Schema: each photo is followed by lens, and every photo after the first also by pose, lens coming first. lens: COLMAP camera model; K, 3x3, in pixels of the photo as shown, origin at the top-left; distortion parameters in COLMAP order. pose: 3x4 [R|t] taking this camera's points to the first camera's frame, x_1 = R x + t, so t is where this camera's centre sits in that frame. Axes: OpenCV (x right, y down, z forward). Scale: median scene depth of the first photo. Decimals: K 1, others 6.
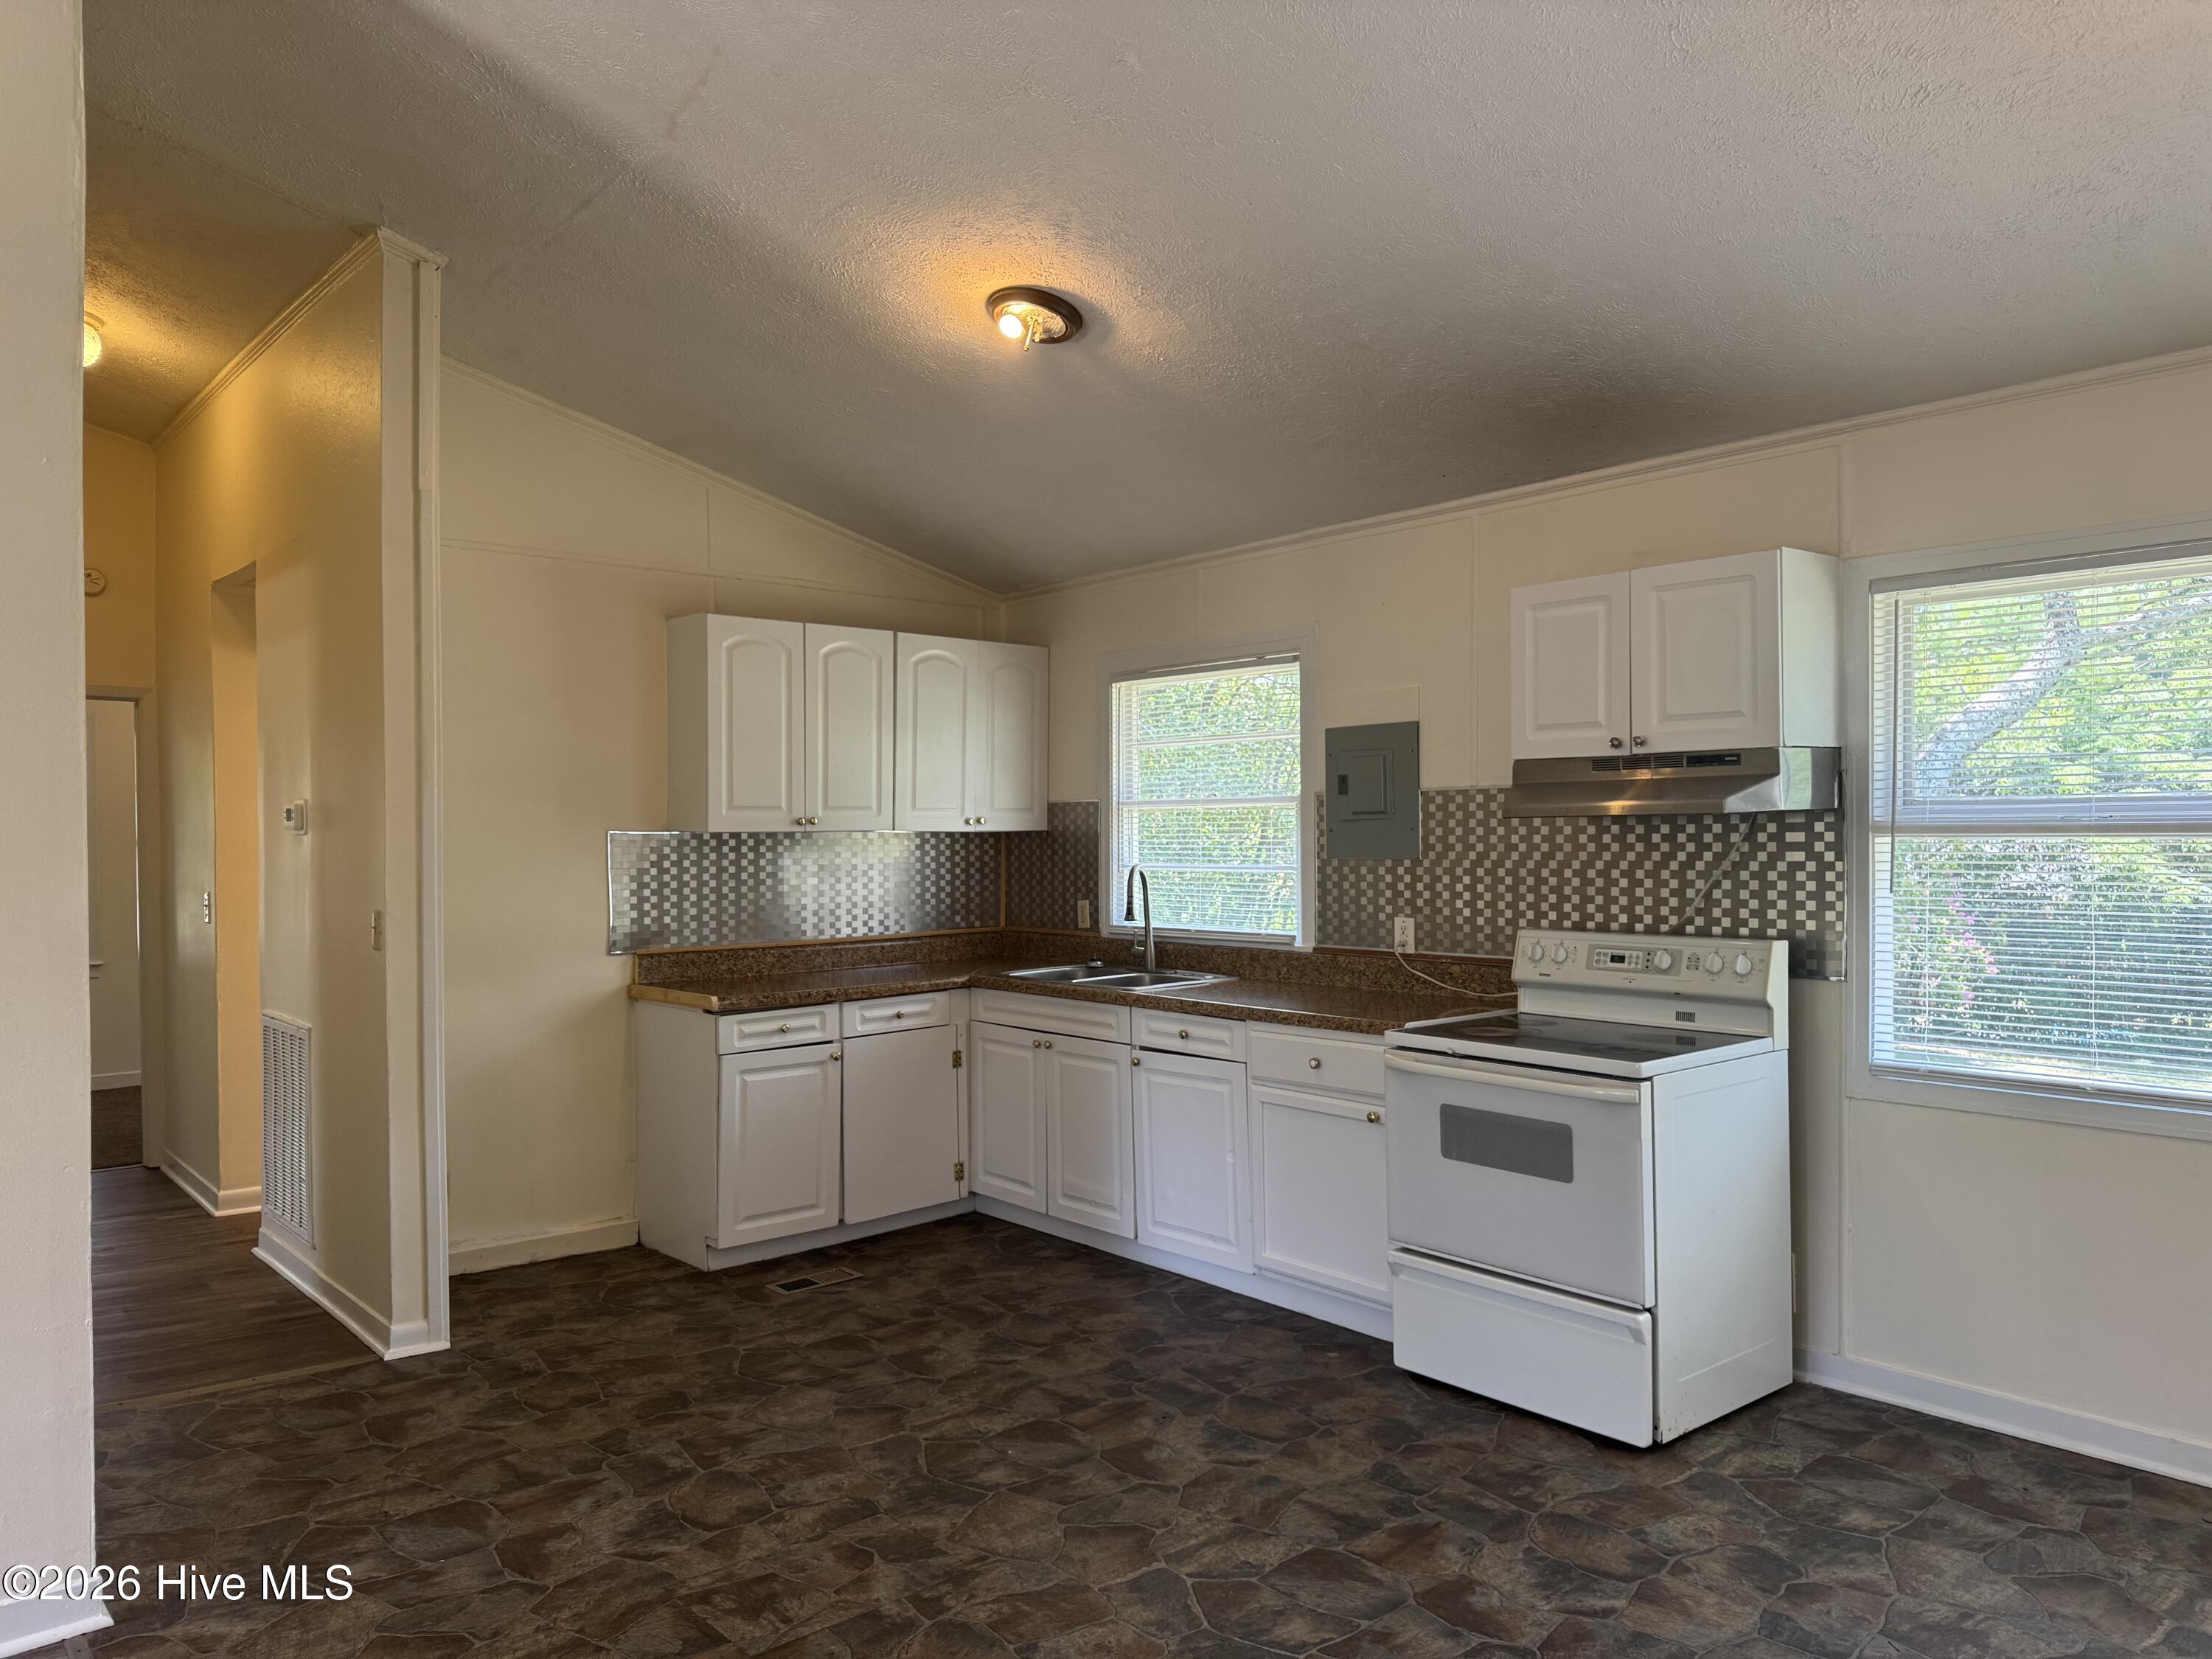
lens RADIAL K [[1548.9, 0, 1106.0], [0, 1548.9, 829.5], [0, 0, 1]] dist [0.160046, -0.288039]
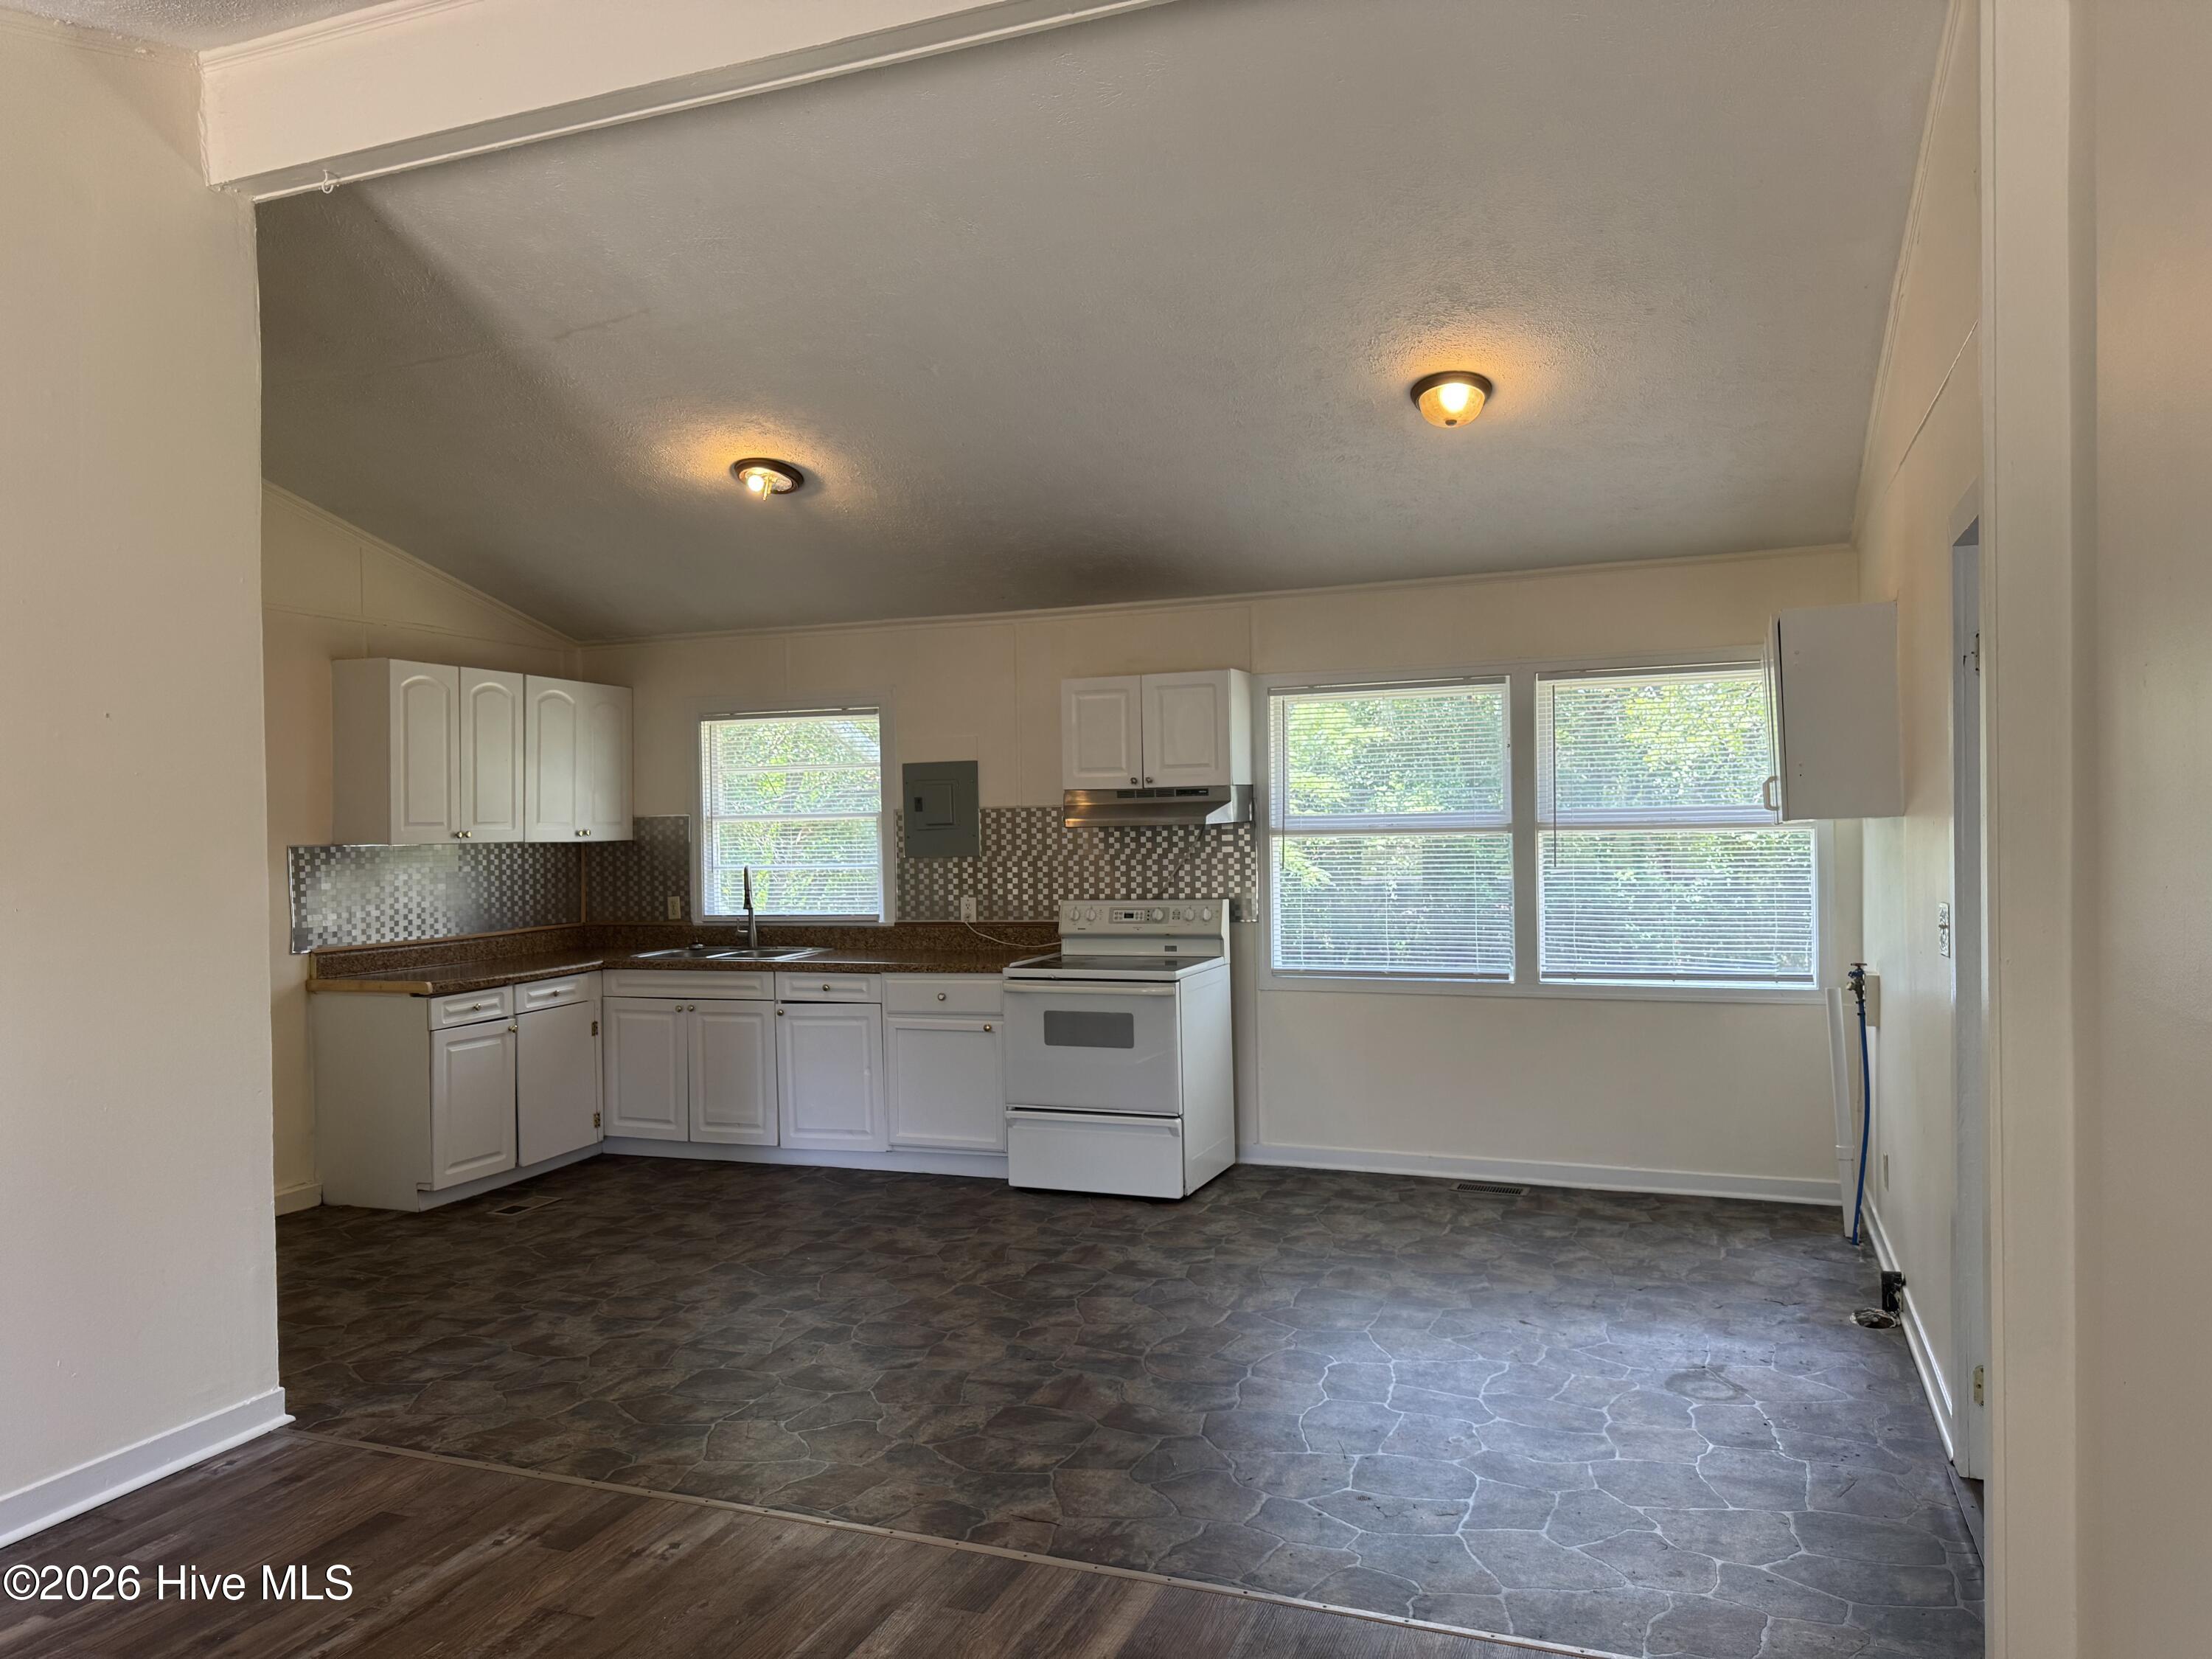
lens RADIAL K [[1548.9, 0, 1106.0], [0, 1548.9, 829.5], [0, 0, 1]] dist [0.160046, -0.288039]
pose [[0.880978, -0.008701, 0.473077, -0.380182], [0.010873, 0.999939, -0.001856, -0.001994], [-0.473033, 0.006779, 0.881019, -0.324368]]
